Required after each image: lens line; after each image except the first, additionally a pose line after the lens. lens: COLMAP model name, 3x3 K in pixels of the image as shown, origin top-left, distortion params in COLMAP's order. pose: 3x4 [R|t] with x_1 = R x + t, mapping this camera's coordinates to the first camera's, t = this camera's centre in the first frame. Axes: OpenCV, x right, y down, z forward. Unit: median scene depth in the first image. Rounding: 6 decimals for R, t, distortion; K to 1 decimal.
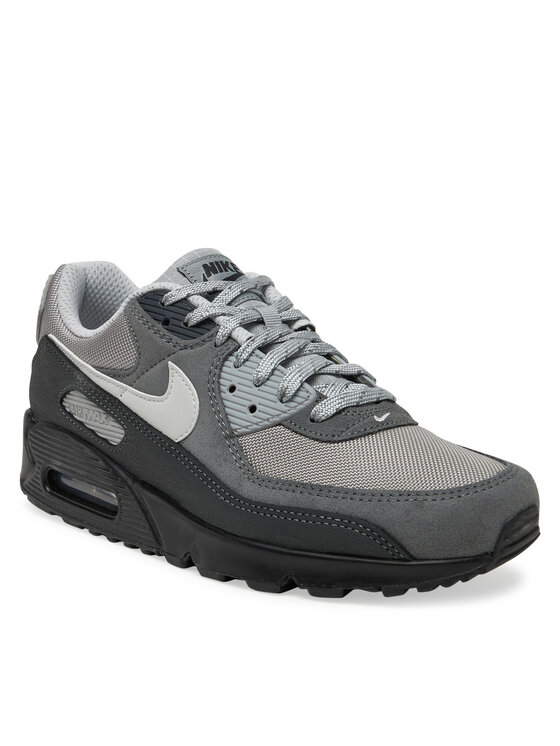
lens RADIAL K [[1524.2, 0, 283.6], [0, 1524.2, 368.8], [0, 0, 1]] dist [-0.030844, 0.000000]
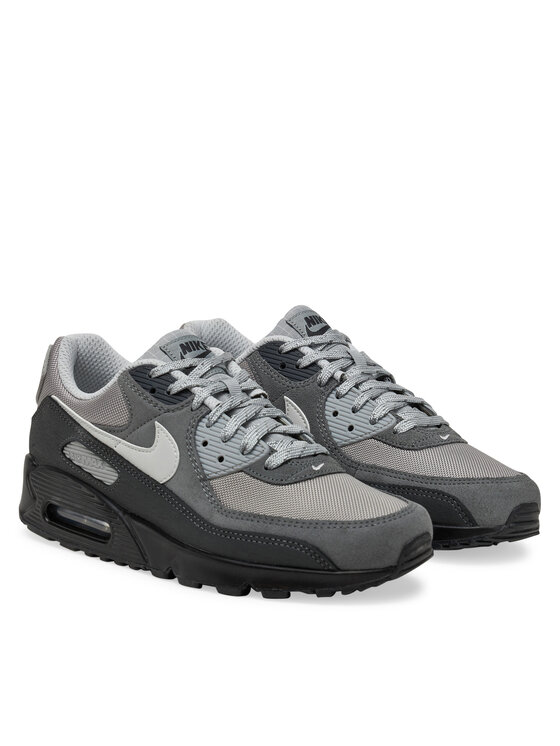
lens RADIAL K [[2223.5, 0, 280.5], [0, 2223.5, 375.7], [0, 0, 1]] dist [-0.021517, 0.000000]
pose [[0.998866, 0.014849, 0.045232, -0.055931], [-0.014836, 0.999890, -0.000623, -0.045009], [-0.045236, -0.000049, 0.998976, -0.918106]]
